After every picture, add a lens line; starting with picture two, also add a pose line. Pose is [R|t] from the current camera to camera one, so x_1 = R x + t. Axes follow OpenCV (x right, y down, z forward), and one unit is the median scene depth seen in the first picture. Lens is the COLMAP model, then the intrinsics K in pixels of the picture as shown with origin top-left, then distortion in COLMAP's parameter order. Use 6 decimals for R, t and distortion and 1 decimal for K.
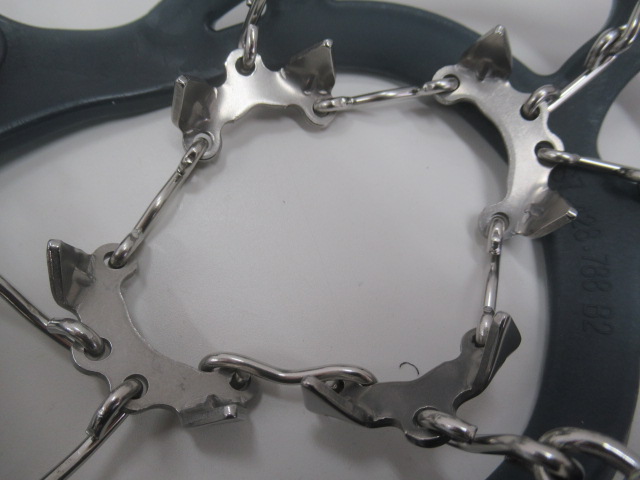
lens RADIAL K [[459.0, 0, 320.0], [0, 459.0, 240.0], [0, 0, 1]] dist [-0.006120, -0.001728]
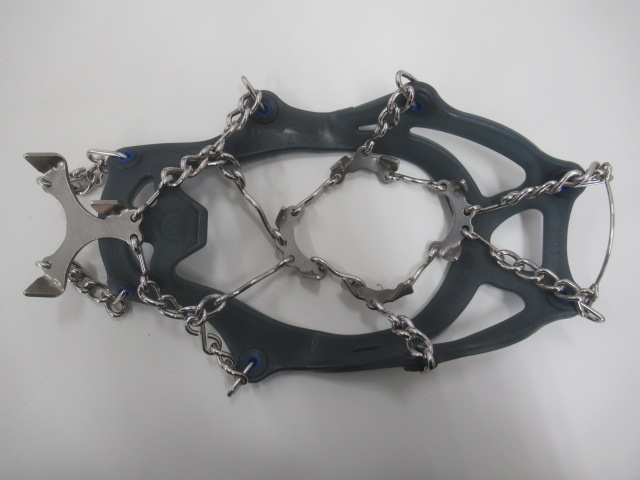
lens RADIAL K [[459.0, 0, 320.0], [0, 459.0, 240.0], [0, 0, 1]] dist [-0.006120, -0.001728]
pose [[0.926724, 0.366266, -0.083861, -0.009871], [-0.335766, 0.907414, 0.252706, -0.611002], [0.168654, -0.206031, 0.963902, -1.832355]]
